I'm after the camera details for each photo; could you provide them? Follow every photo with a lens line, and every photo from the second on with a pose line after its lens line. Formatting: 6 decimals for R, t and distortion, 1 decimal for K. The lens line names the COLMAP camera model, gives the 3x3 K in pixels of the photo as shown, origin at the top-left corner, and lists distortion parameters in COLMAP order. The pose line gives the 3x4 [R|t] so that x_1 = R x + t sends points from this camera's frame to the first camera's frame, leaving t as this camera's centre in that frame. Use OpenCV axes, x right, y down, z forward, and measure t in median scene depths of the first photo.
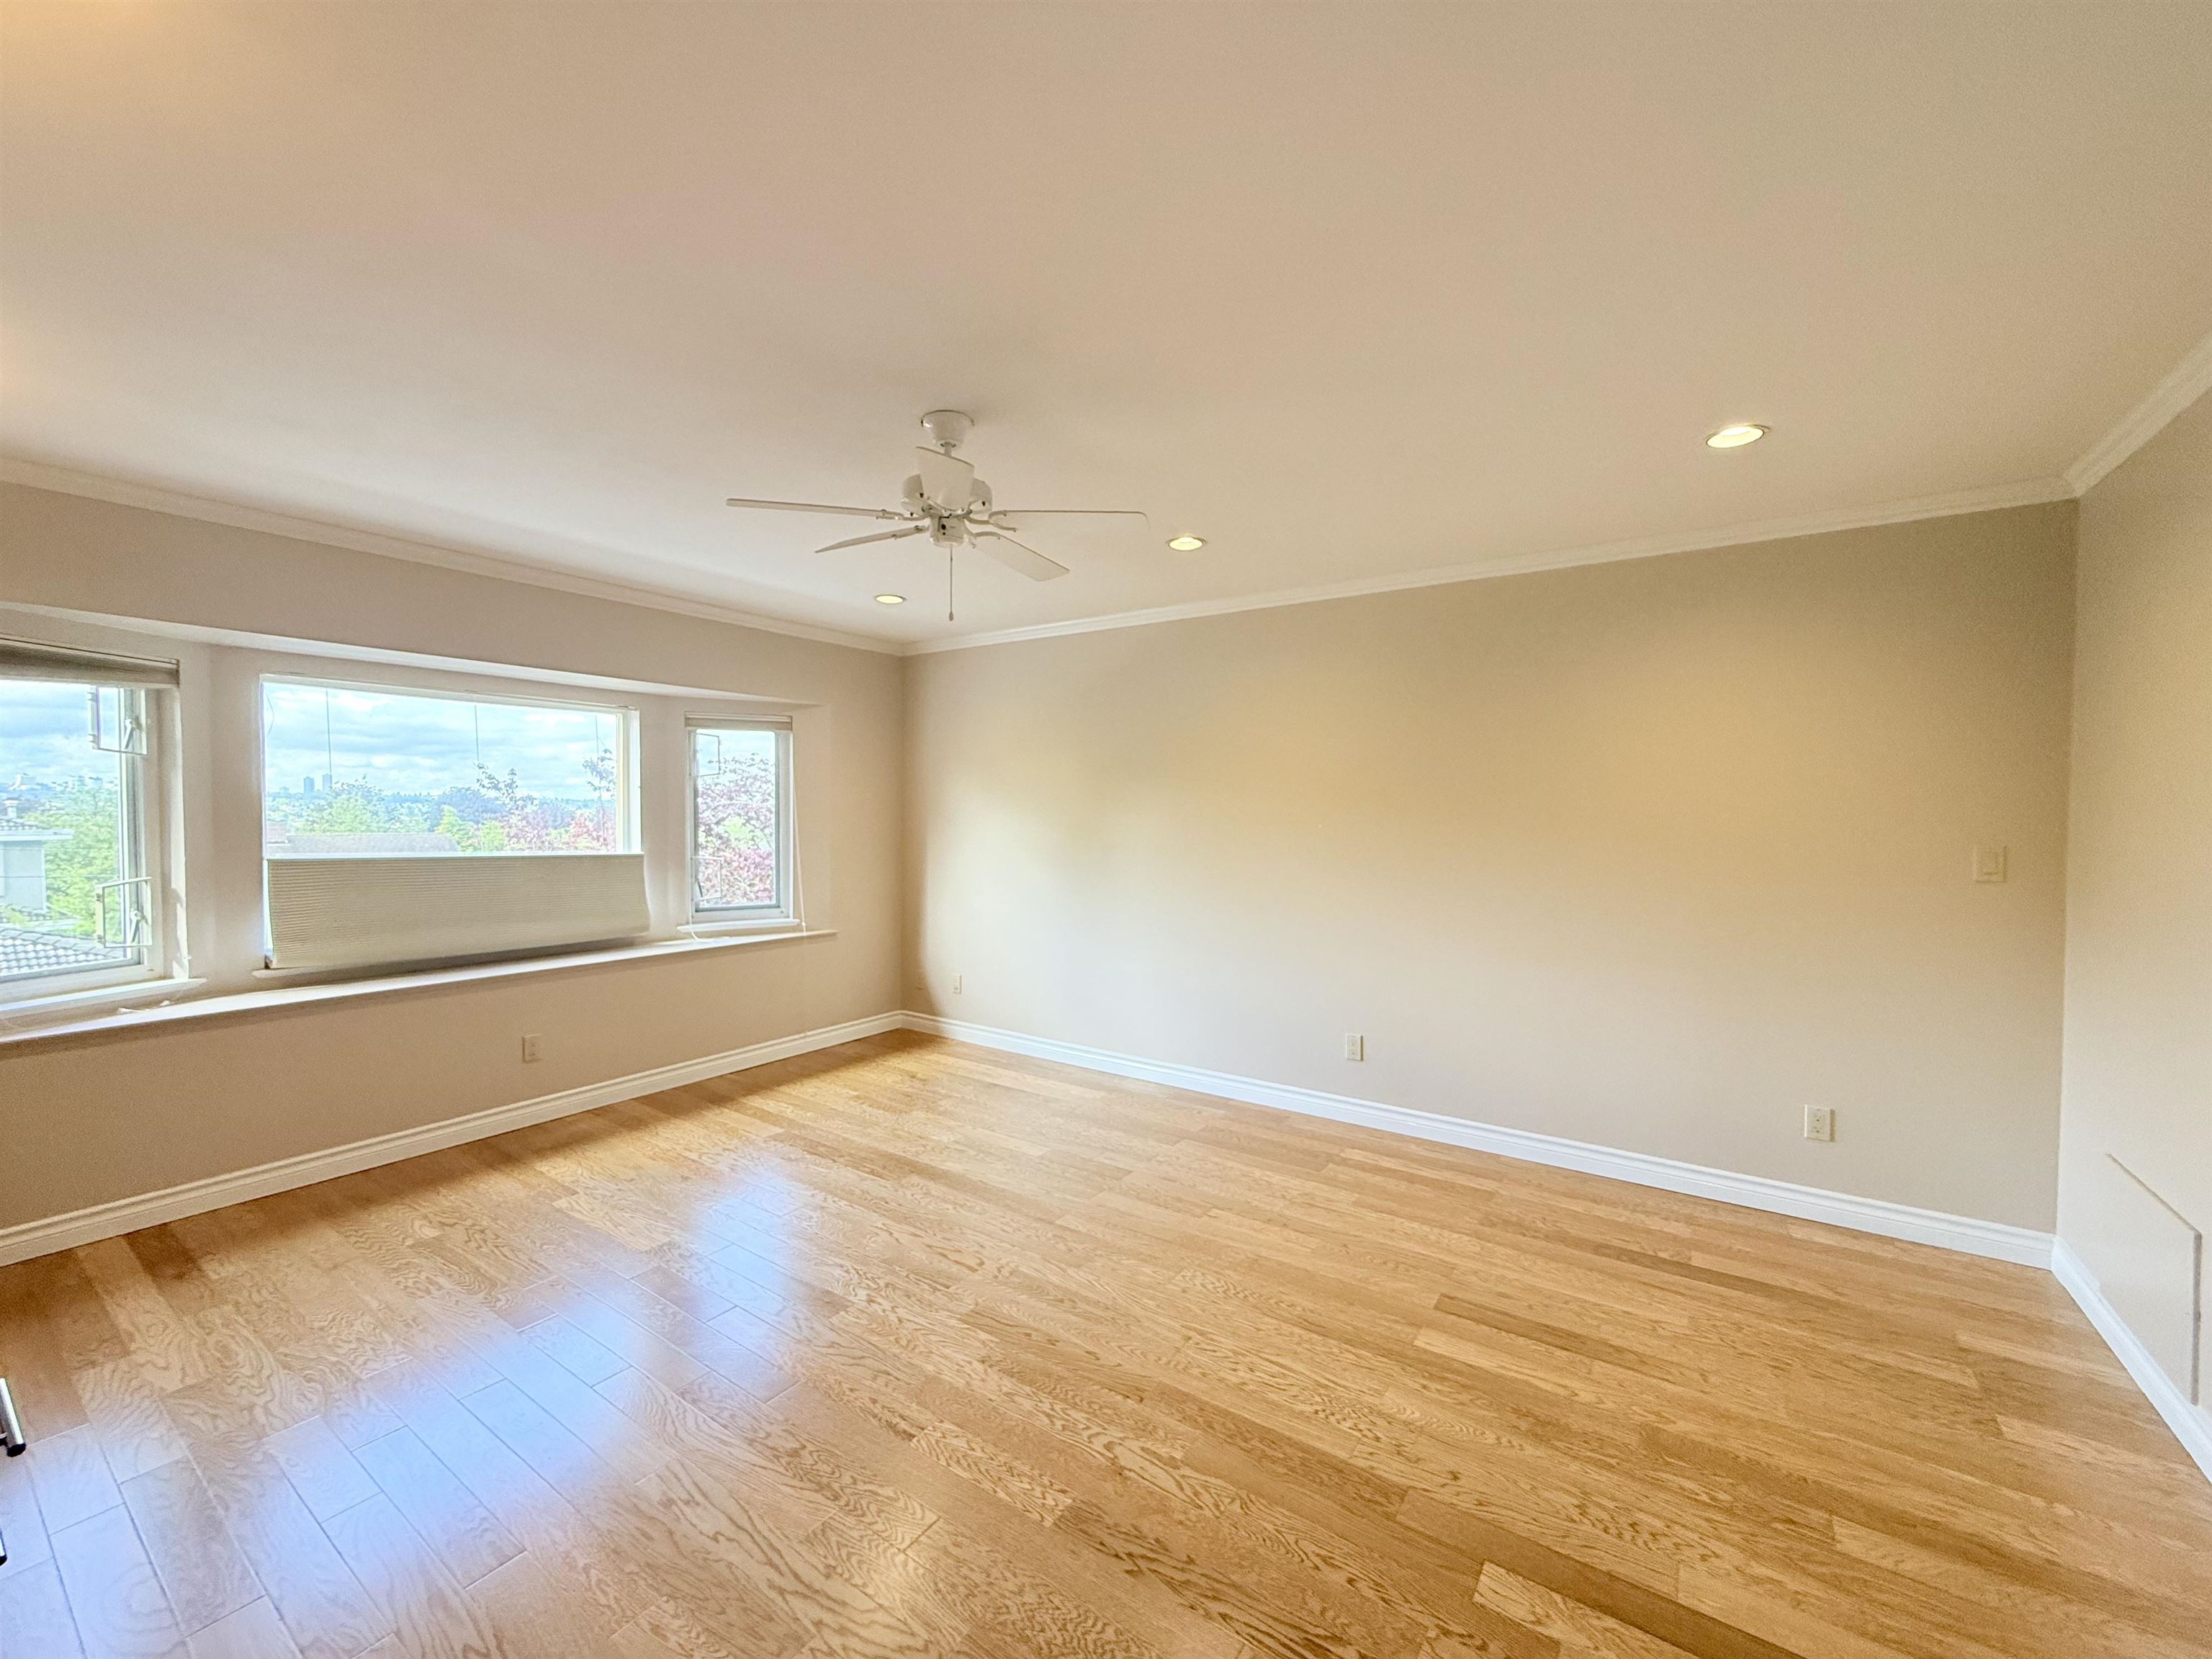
lens RADIAL K [[879.4, 0, 1101.3], [0, 879.4, 832.9], [0, 0, 1]] dist [0.001909, -0.000271]
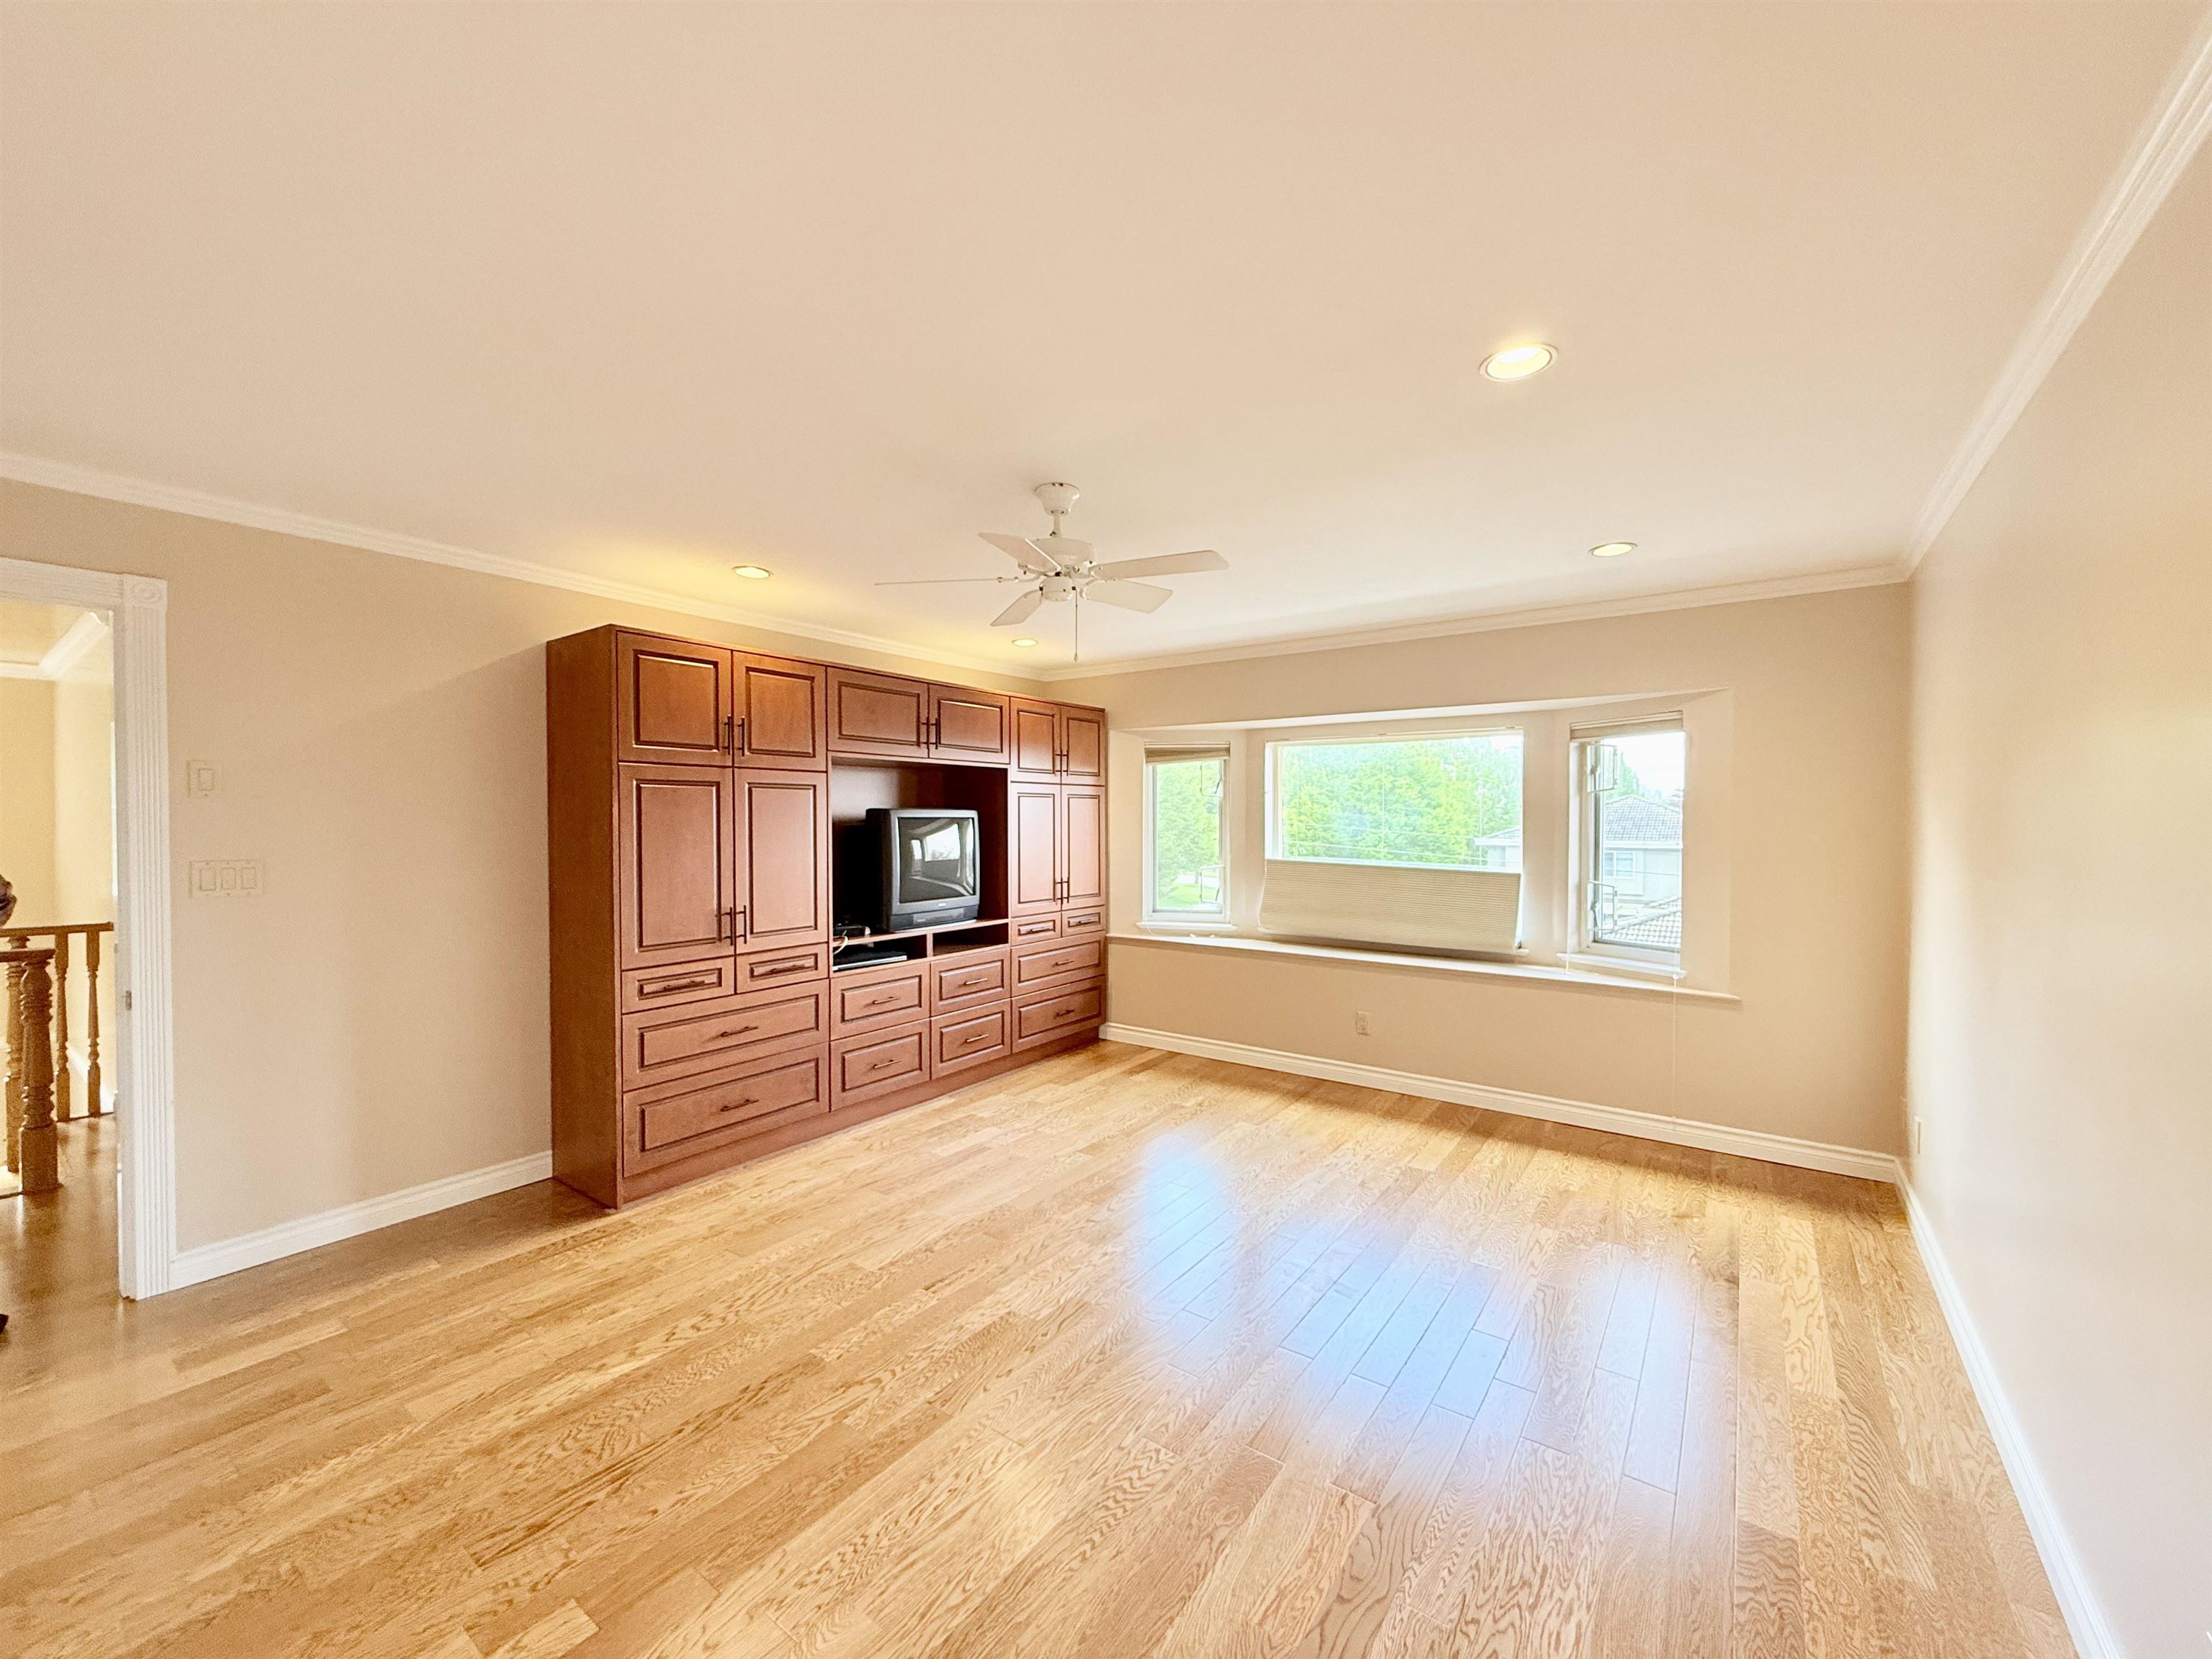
lens RADIAL K [[879.4, 0, 1101.3], [0, 879.4, 832.9], [0, 0, 1]] dist [0.001909, -0.000271]
pose [[-0.027350, 0.009314, -0.999583, 0.669336], [-0.028705, 0.999537, 0.010099, -0.024939], [0.999214, 0.028969, -0.027070, 0.759457]]
